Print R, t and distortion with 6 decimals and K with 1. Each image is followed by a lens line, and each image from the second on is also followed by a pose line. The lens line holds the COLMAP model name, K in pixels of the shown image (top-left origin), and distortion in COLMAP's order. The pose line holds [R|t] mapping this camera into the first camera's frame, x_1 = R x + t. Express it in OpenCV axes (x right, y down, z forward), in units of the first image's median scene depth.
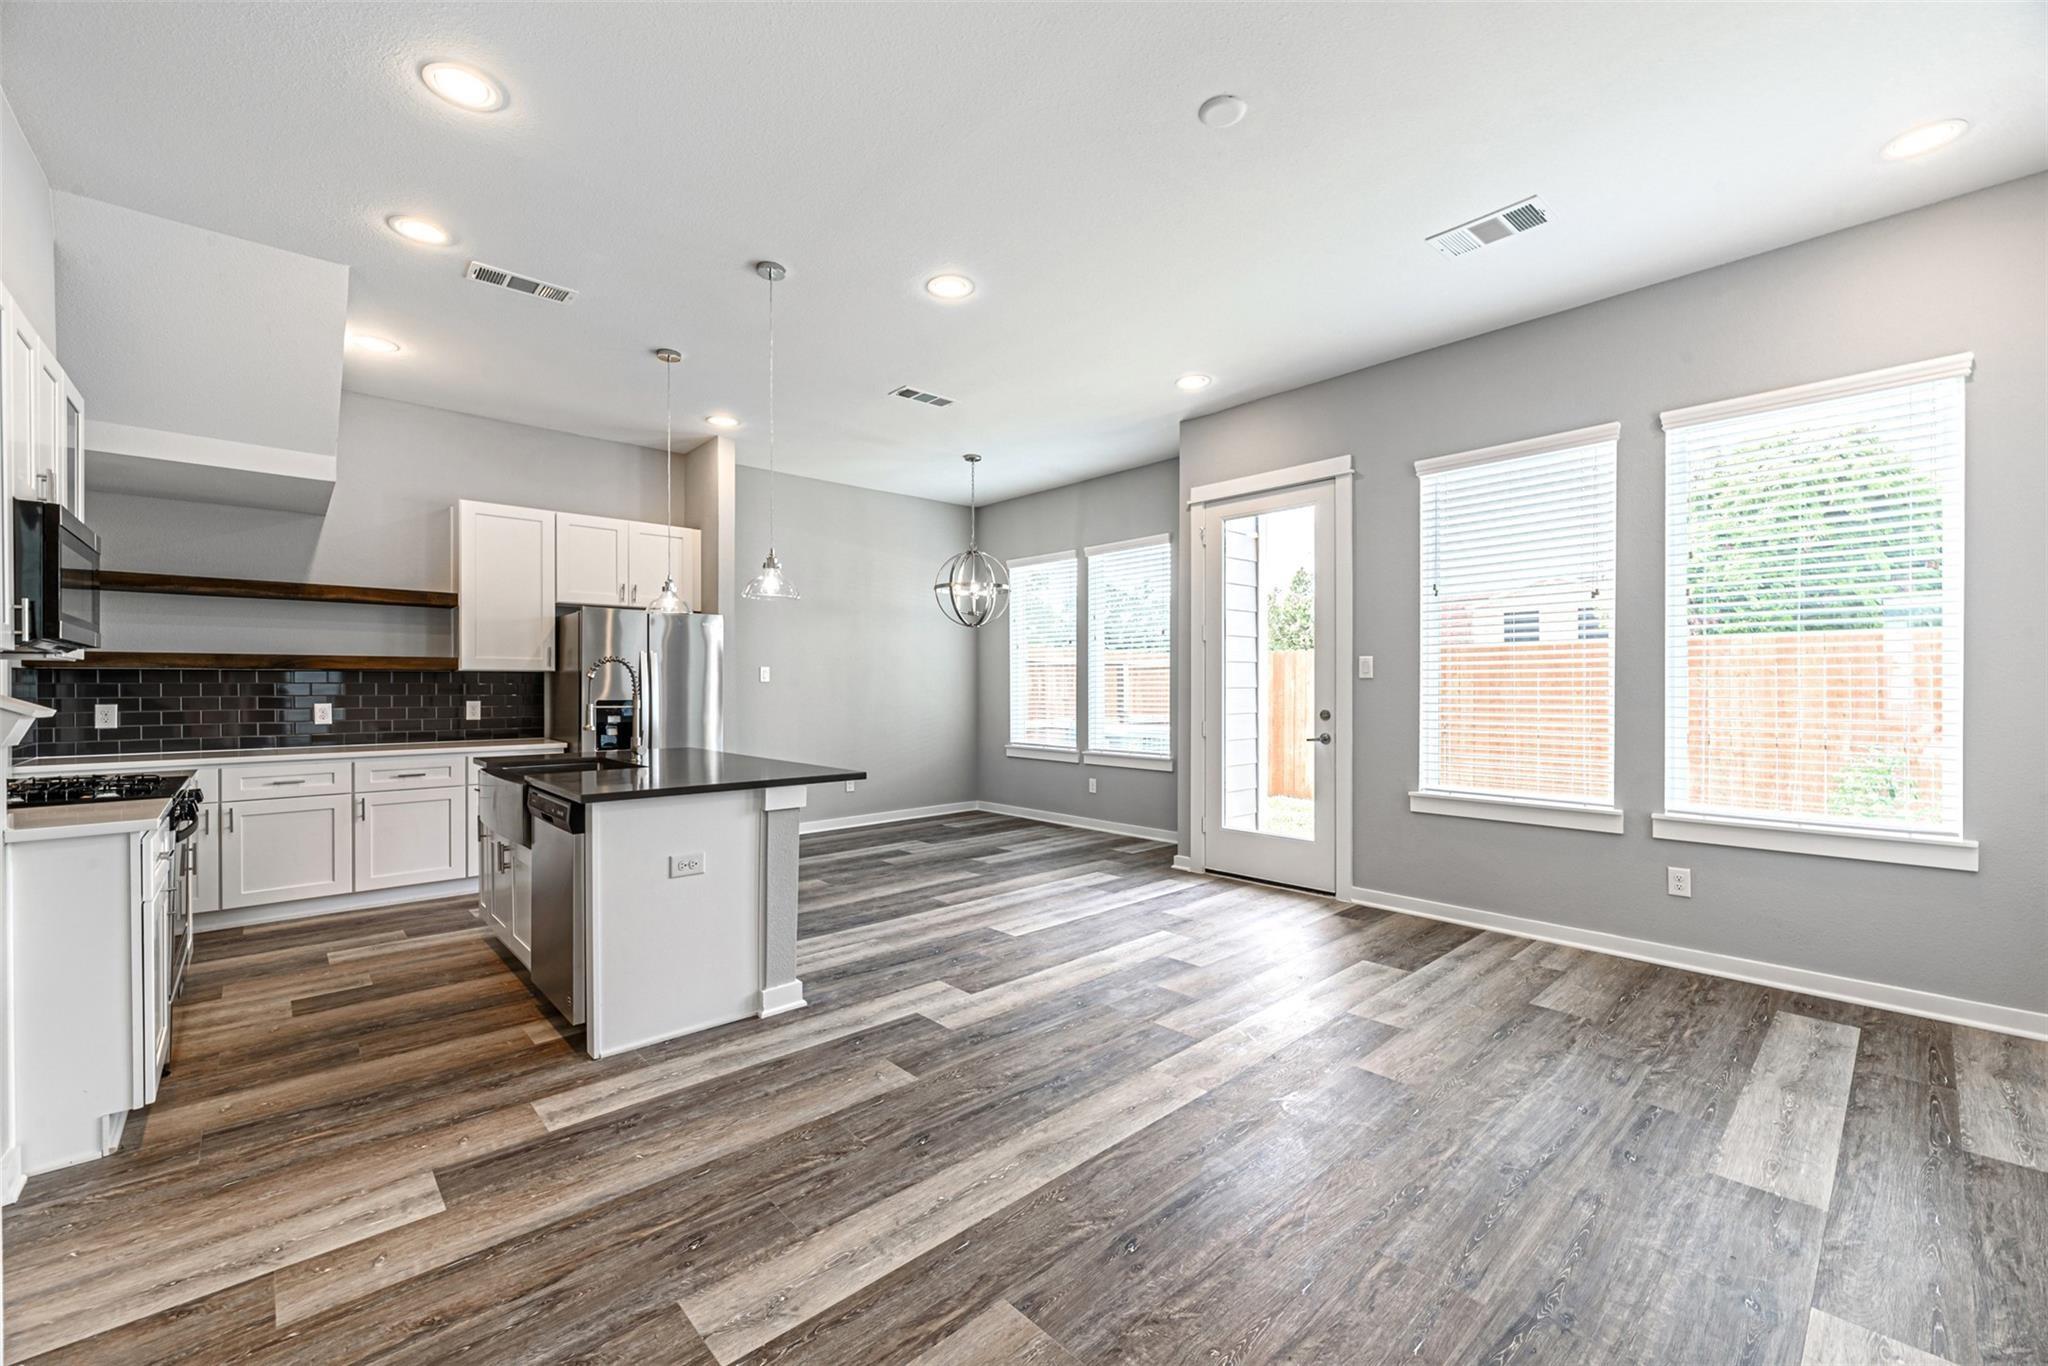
lens RADIAL K [[833.2, 0, 1016.4], [0, 833.2, 673.8], [0, 0, 1]] dist [0.003107, 0.000139]
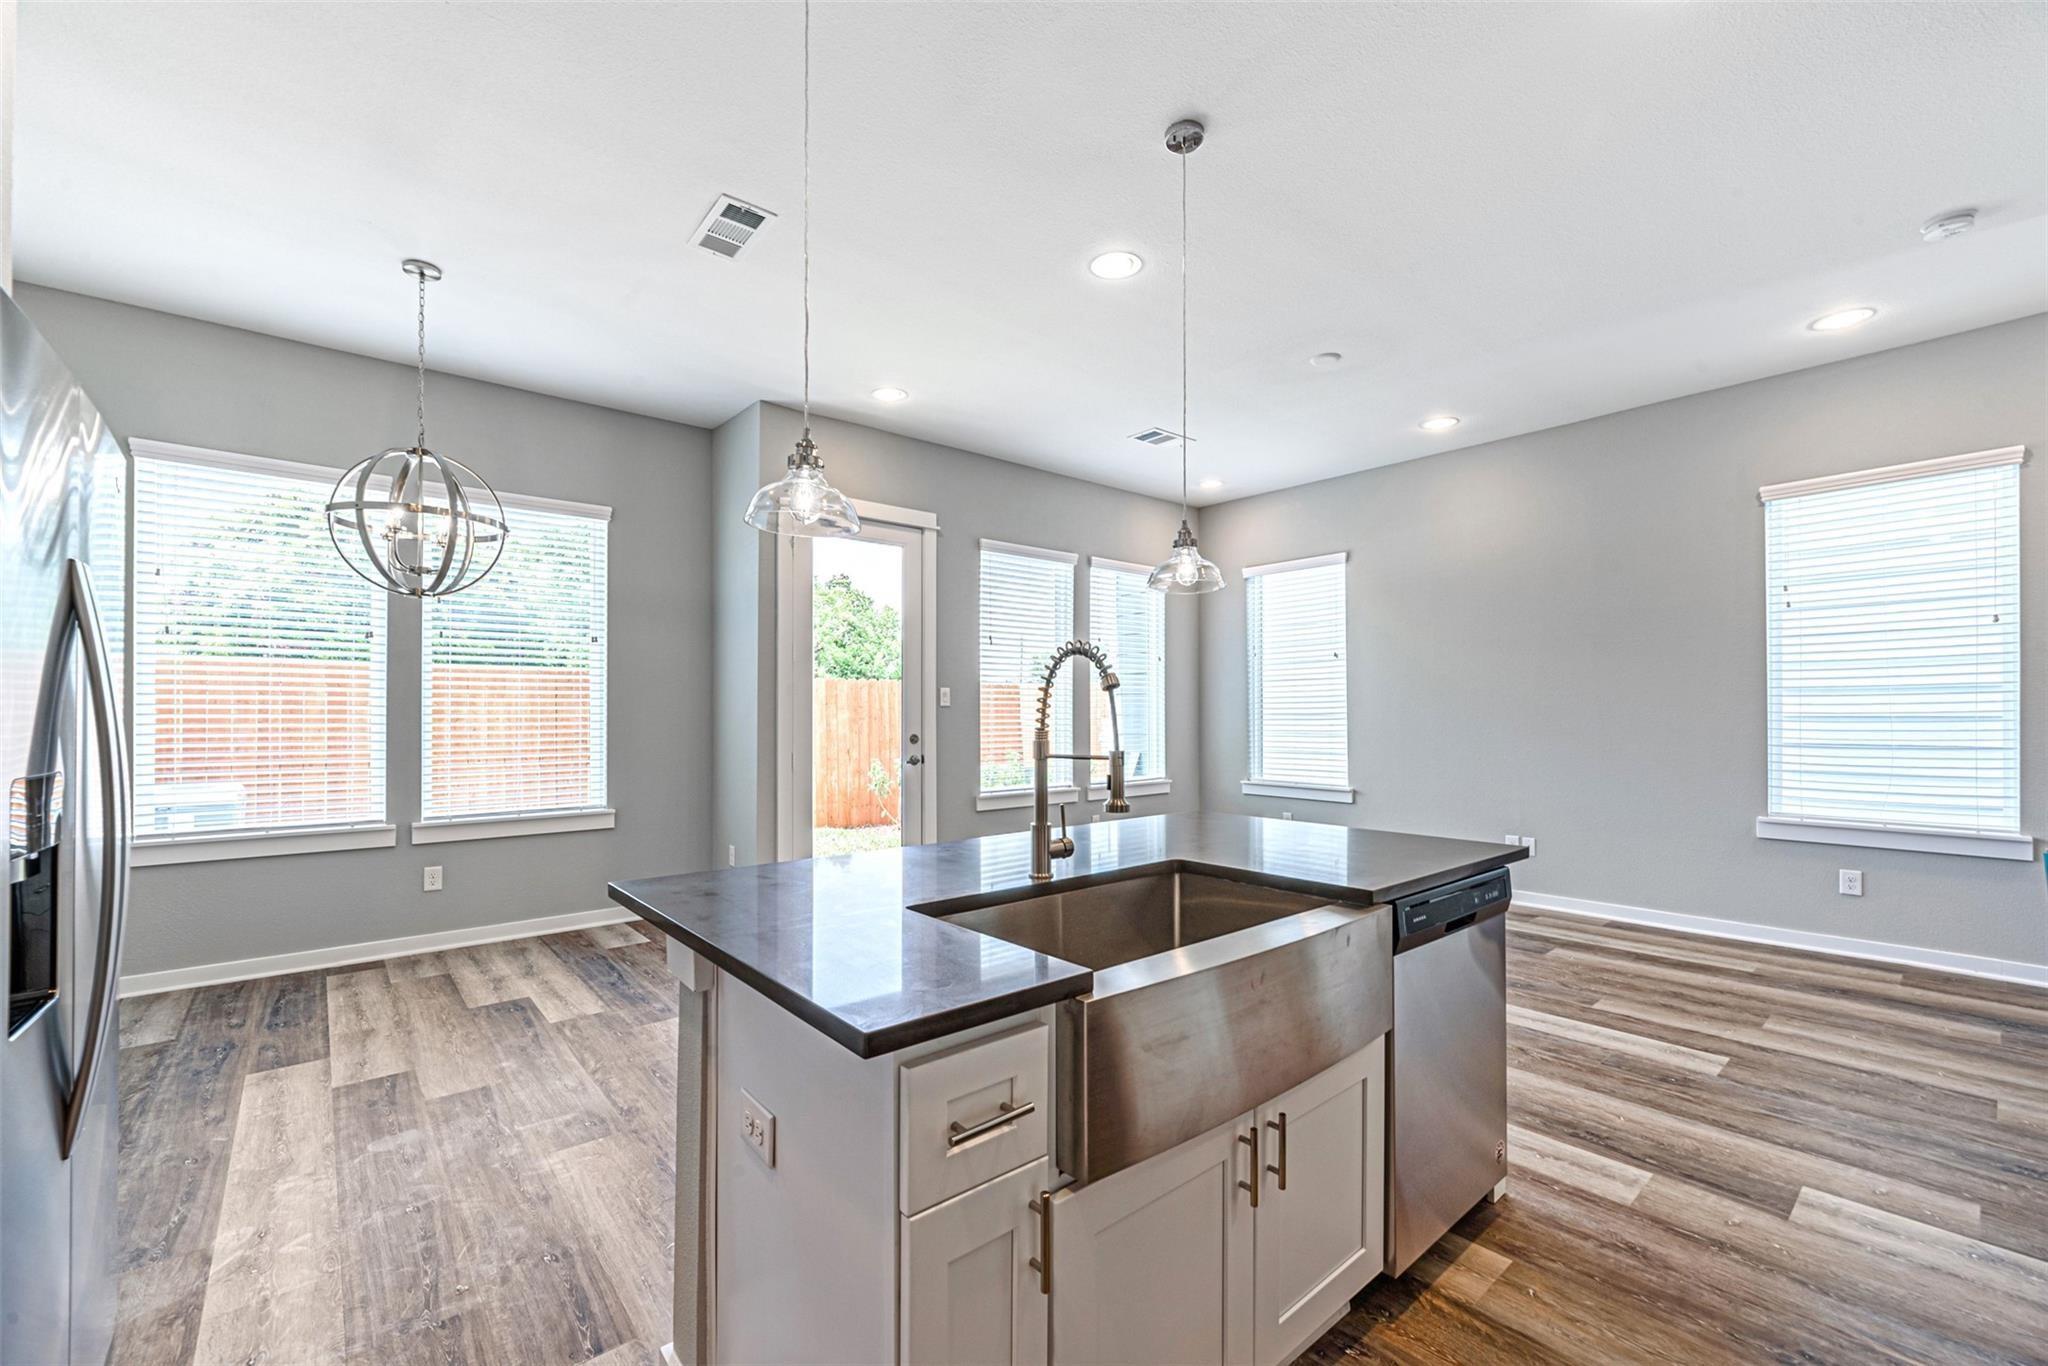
lens RADIAL K [[833.2, 0, 1034.3], [0, 833.2, 706.7], [0, 0, 1]] dist [0.003107, 0.000139]
pose [[0.027129, 0.007613, 0.999603, -0.748808], [-0.014065, 0.999875, -0.007233, 0.012300], [-0.999533, -0.013864, 0.027232, 0.820471]]
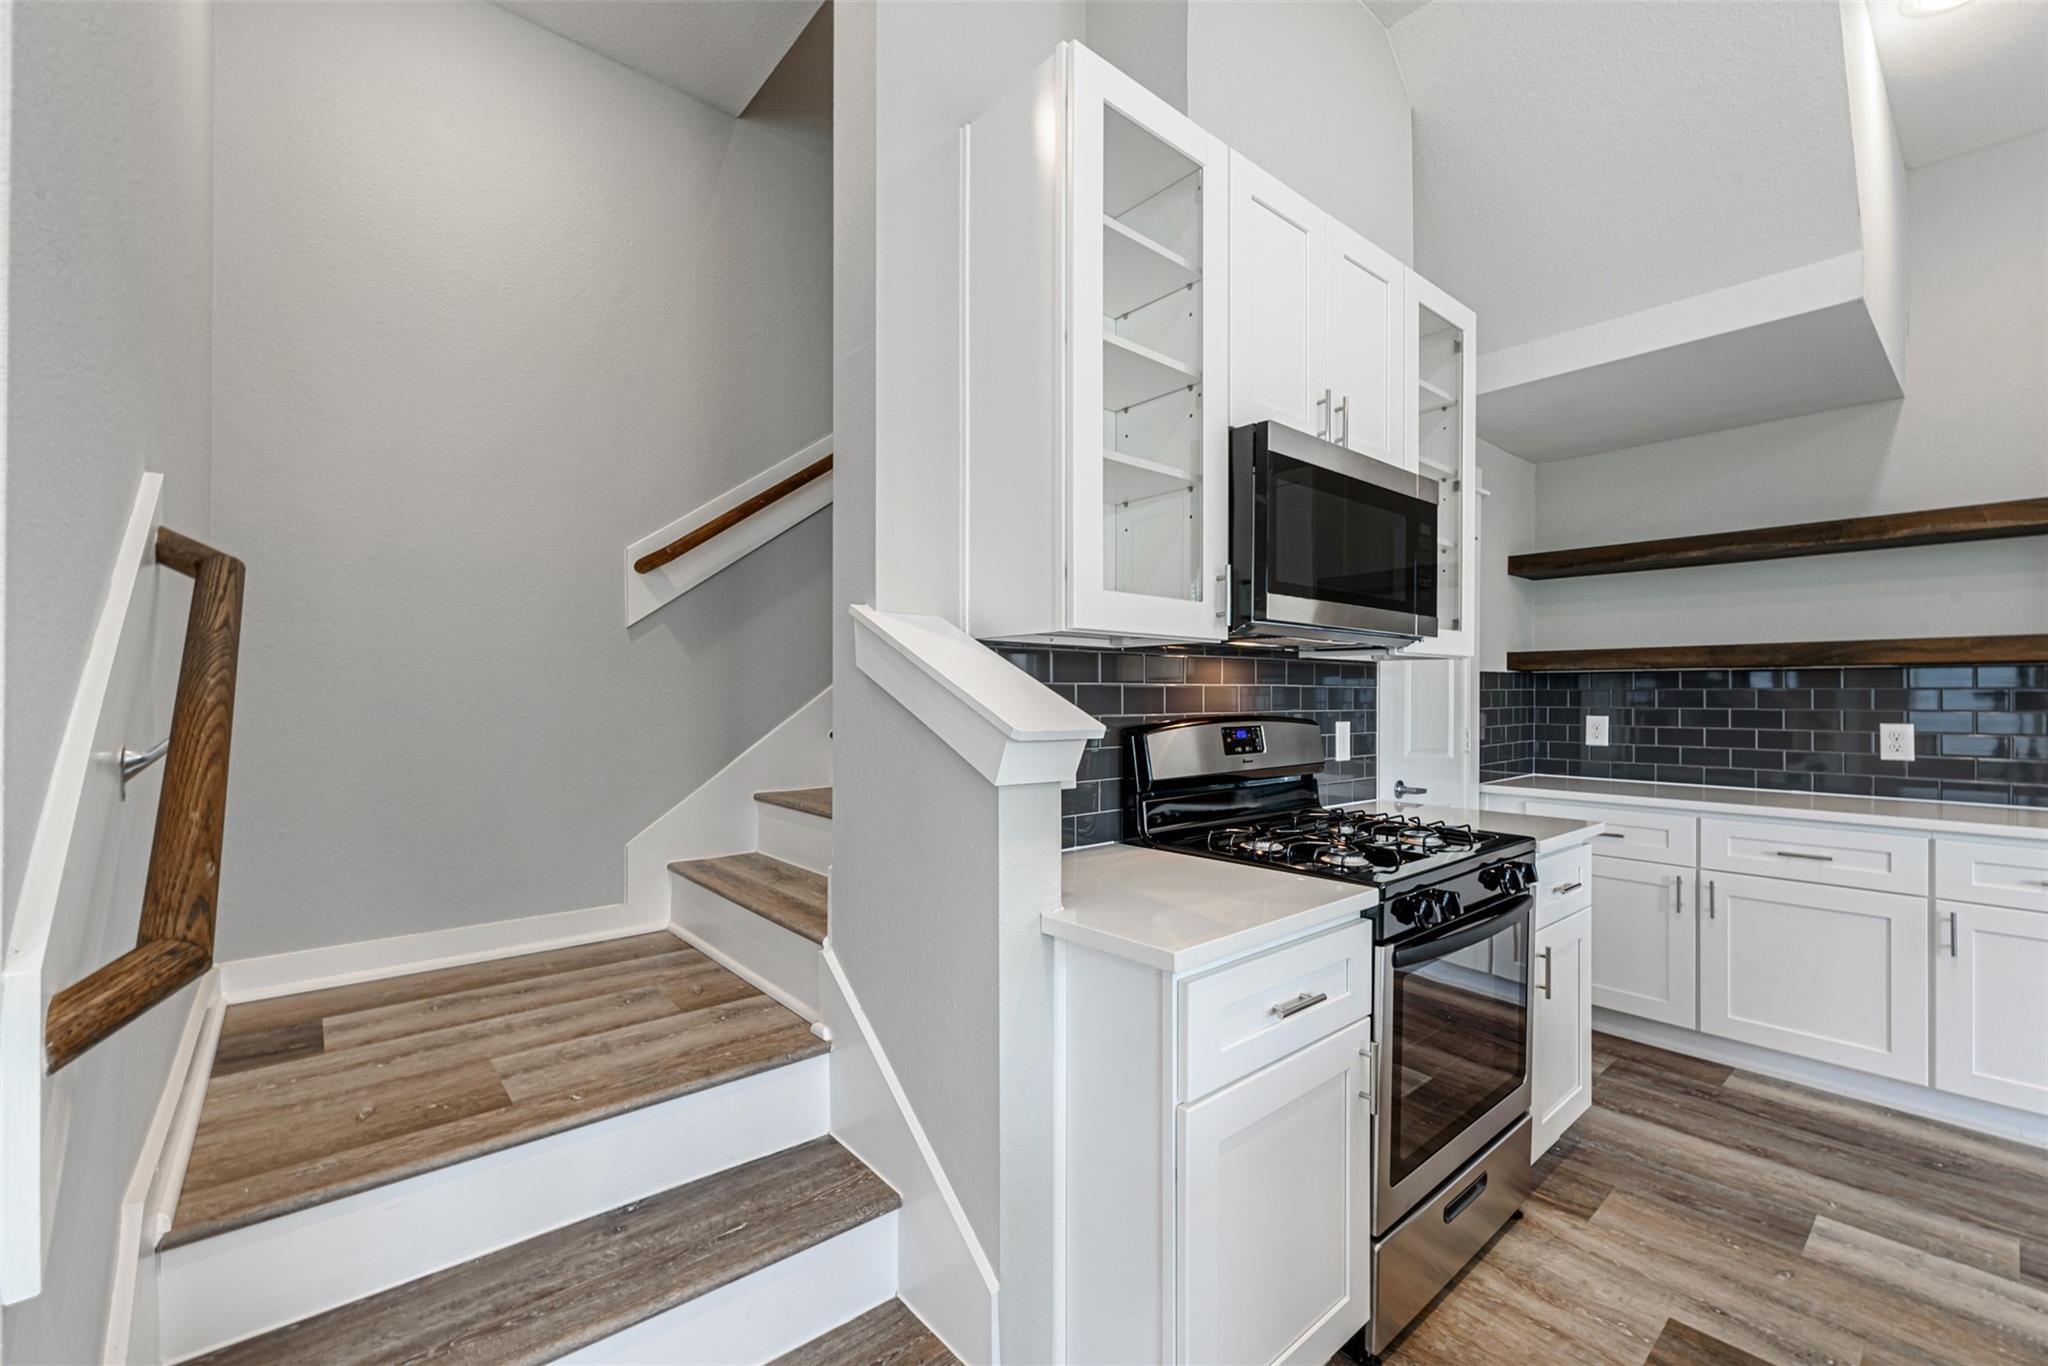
lens RADIAL K [[833.2, 0, 1014.7], [0, 833.2, 700.6], [0, 0, 1]] dist [0.003107, 0.000139]
pose [[-0.034436, 0.009202, -0.999365, -0.246120], [0.011455, 0.999896, 0.008812, 0.007361], [0.999341, -0.011145, -0.034538, 0.436199]]
